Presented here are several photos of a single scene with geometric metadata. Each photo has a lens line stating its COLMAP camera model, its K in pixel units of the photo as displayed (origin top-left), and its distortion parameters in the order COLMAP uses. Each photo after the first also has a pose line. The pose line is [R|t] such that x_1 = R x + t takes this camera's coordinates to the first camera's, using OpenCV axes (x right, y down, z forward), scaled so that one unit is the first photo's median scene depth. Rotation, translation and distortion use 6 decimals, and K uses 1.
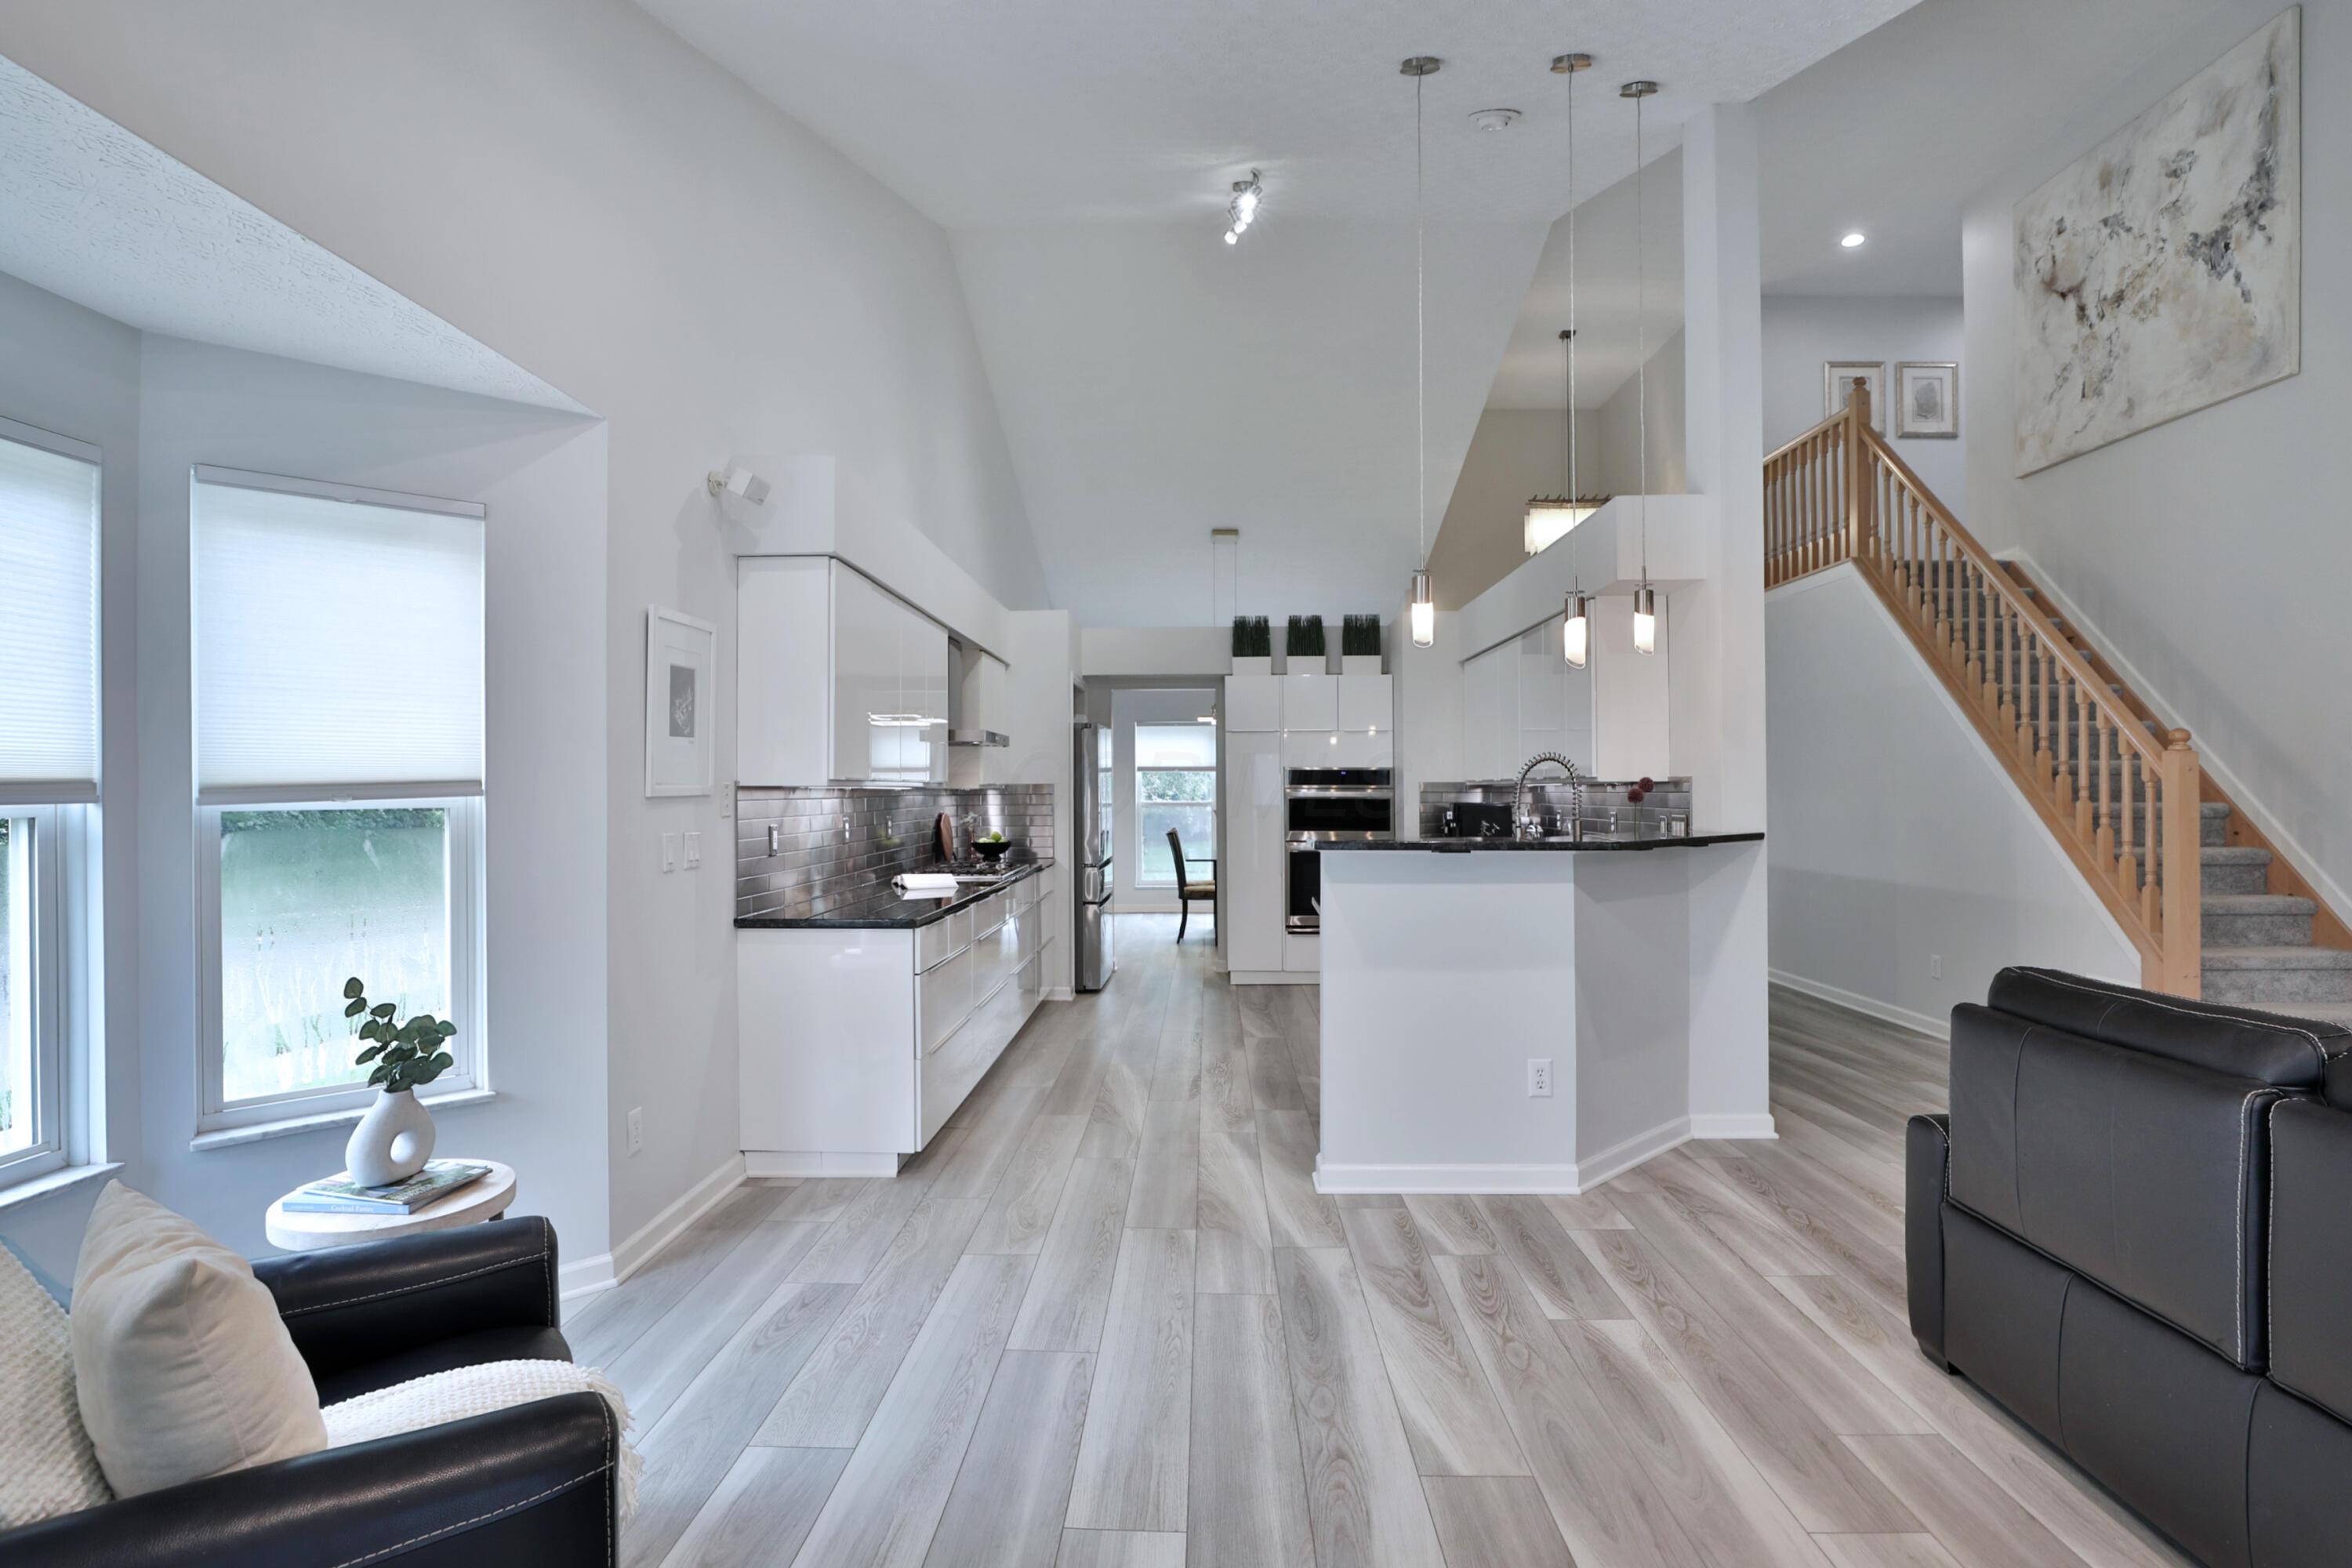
lens RADIAL K [[1209.8, 0, 1173.9], [0, 1209.8, 783.5], [0, 0, 1]] dist [-0.047079, -0.000595]
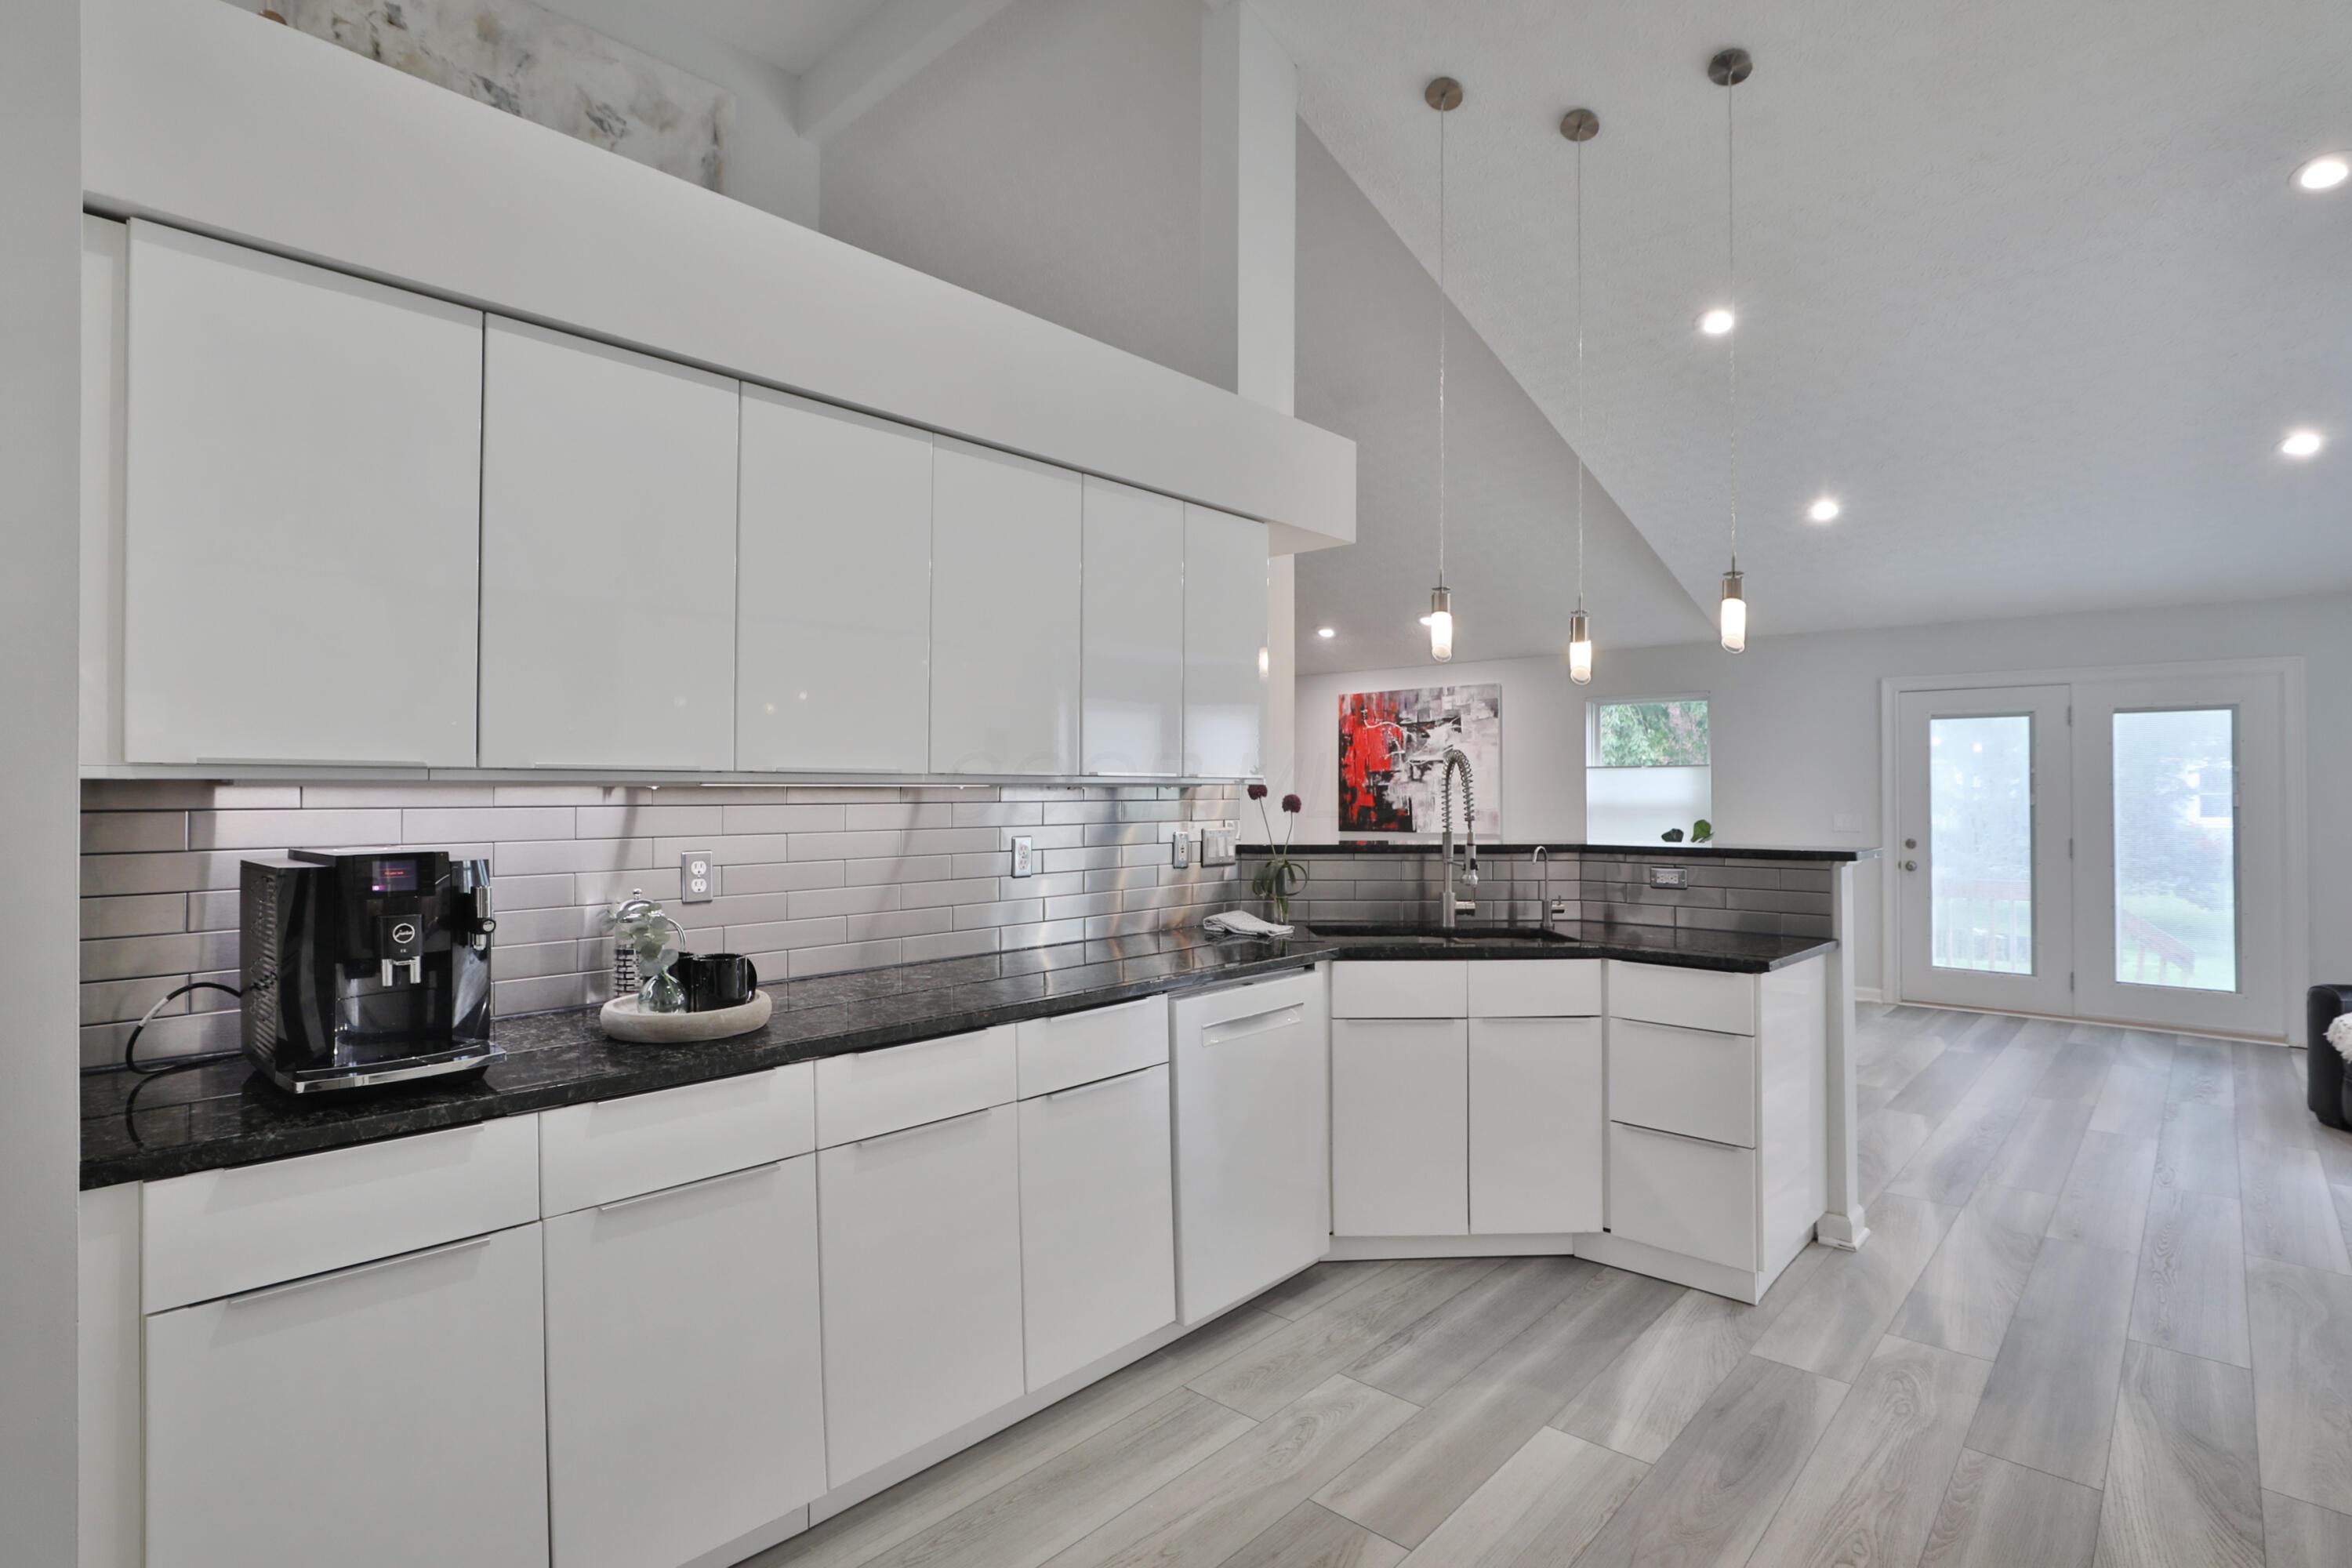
lens RADIAL K [[1153.6, 0, 1146.2], [0, 1153.6, 778.0], [0, 0, 1]] dist [-0.028865, 0.007343]
pose [[-0.747401, 0.007523, 0.664330, -0.042479], [-0.005394, 0.999834, -0.017390, 0.010221], [-0.664351, -0.016580, -0.747237, 1.825071]]
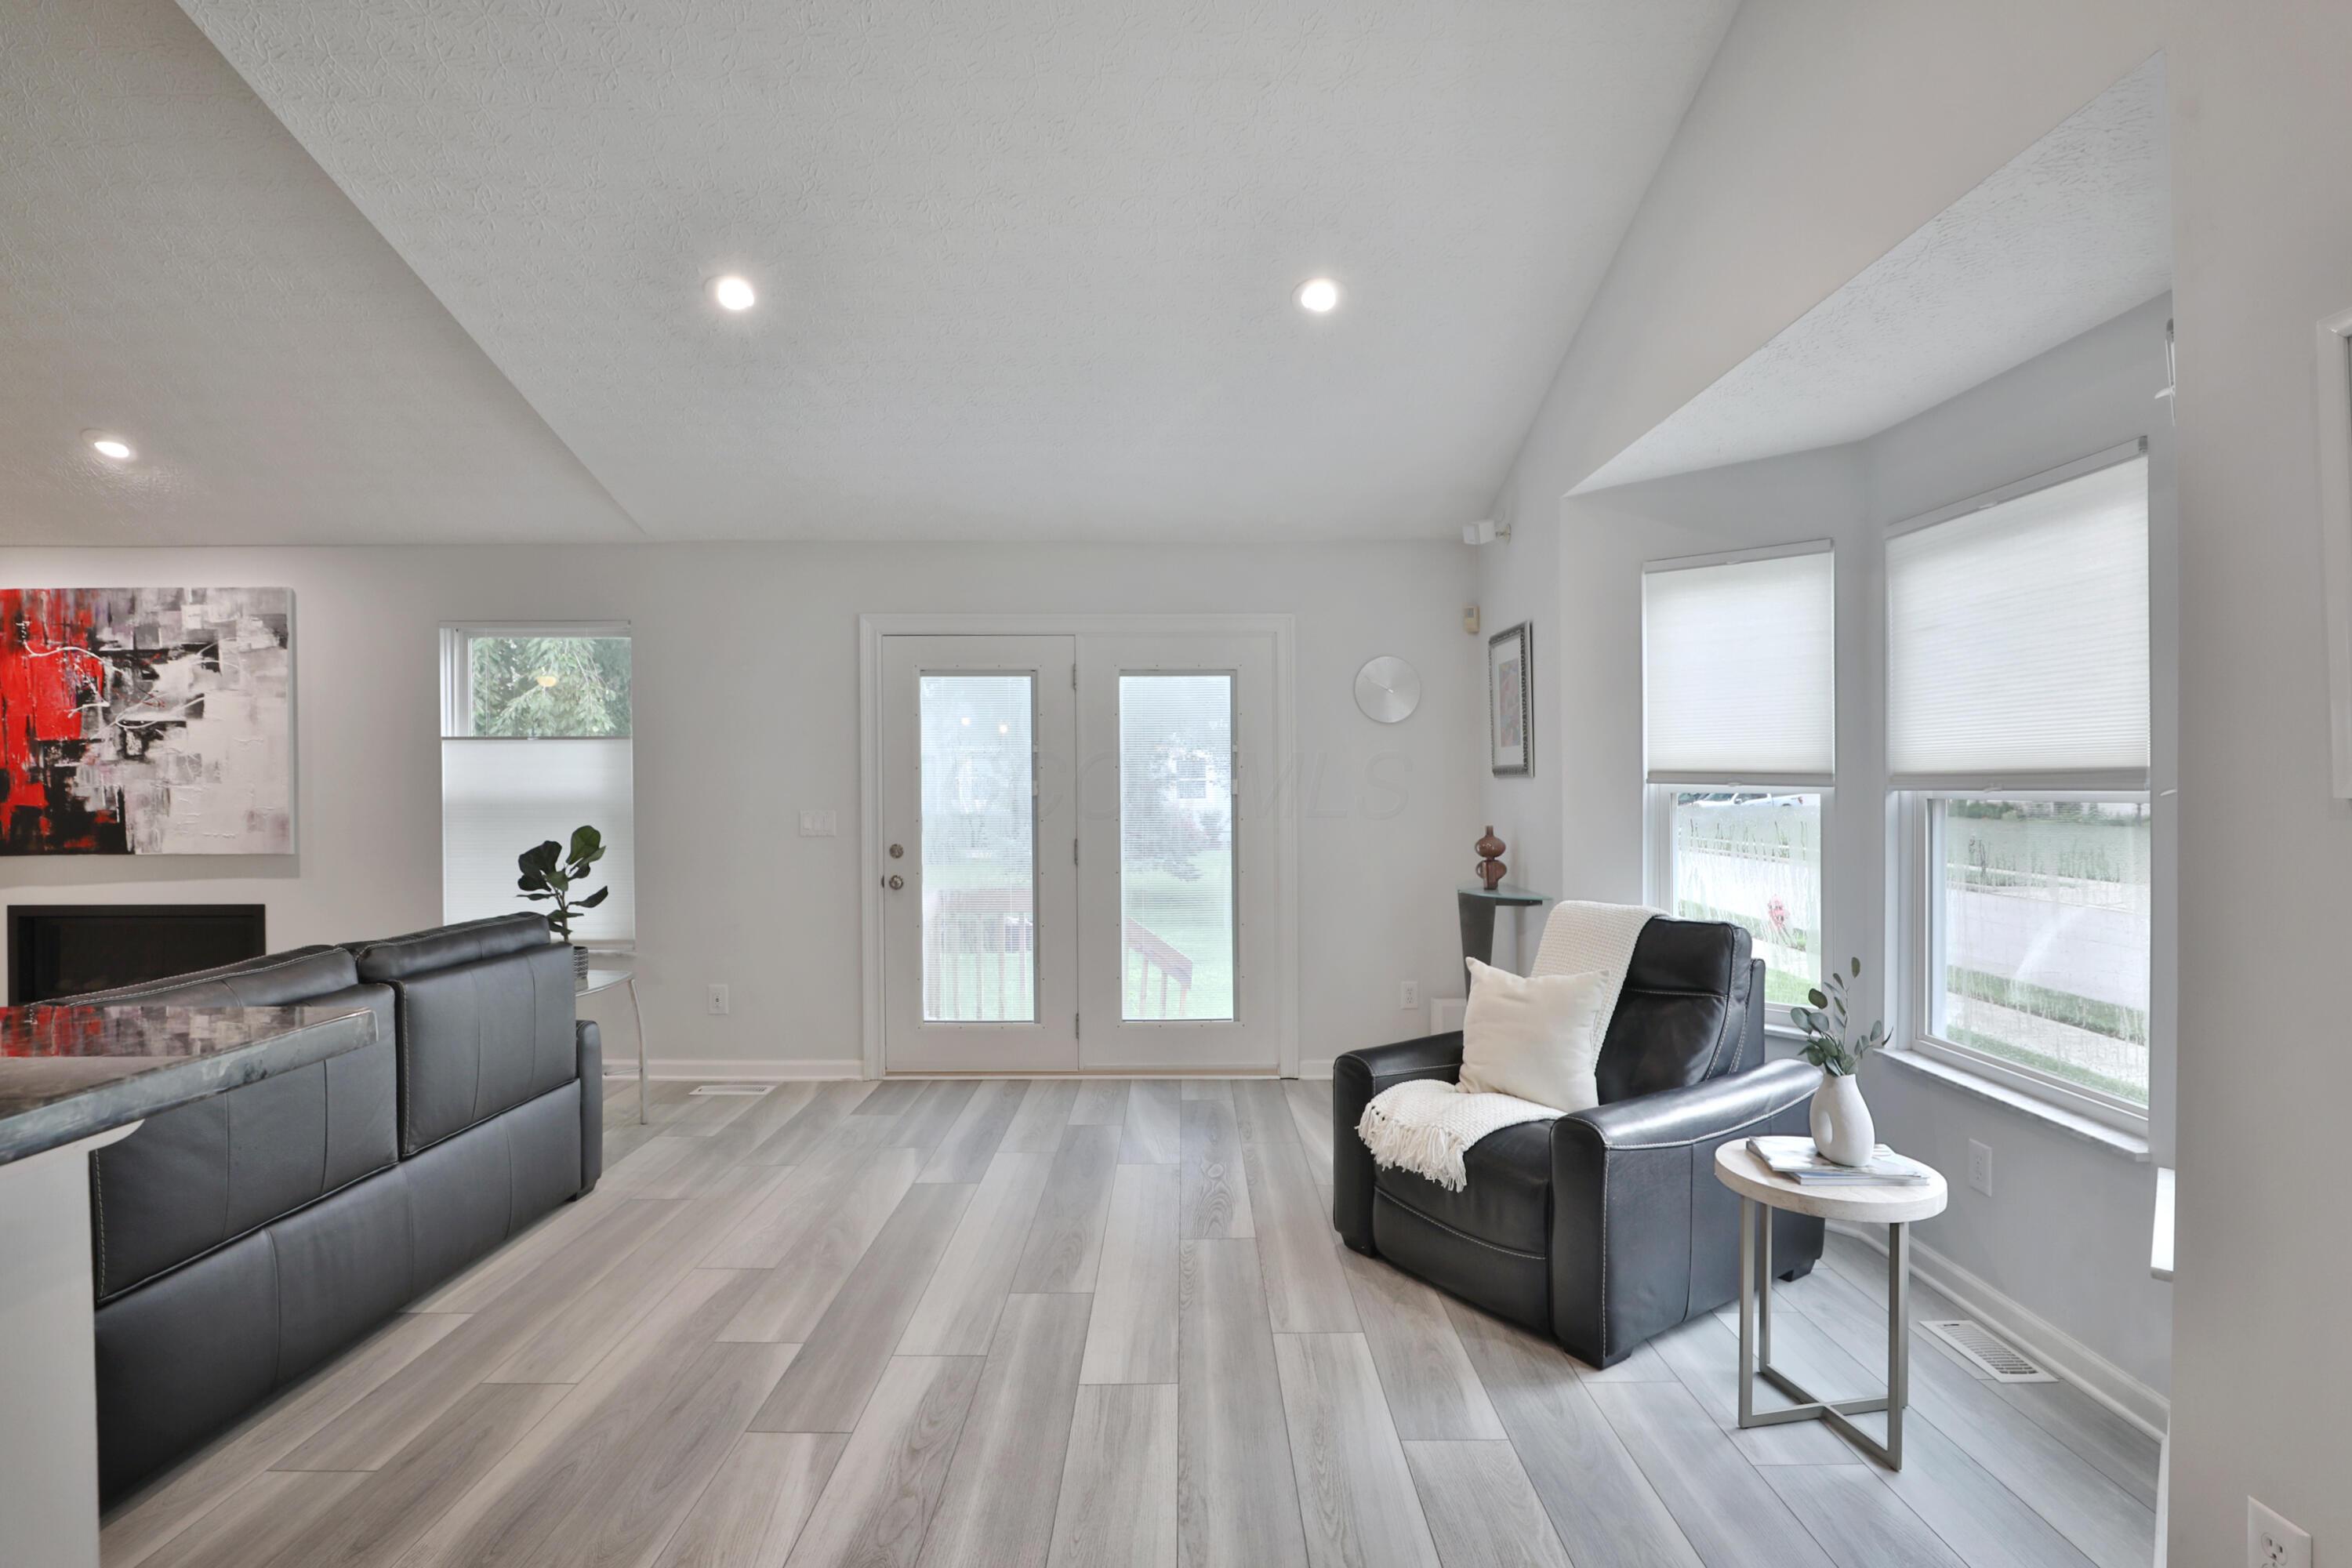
lens RADIAL K [[1153.6, 0, 1175.1], [0, 1153.6, 797.0], [0, 0, 1]] dist [-0.028865, 0.007343]
pose [[-0.999694, 0.002335, -0.024632, -0.030251], [0.001993, 0.999901, 0.013914, 0.001643], [0.024662, 0.013860, -0.999600, 1.061288]]
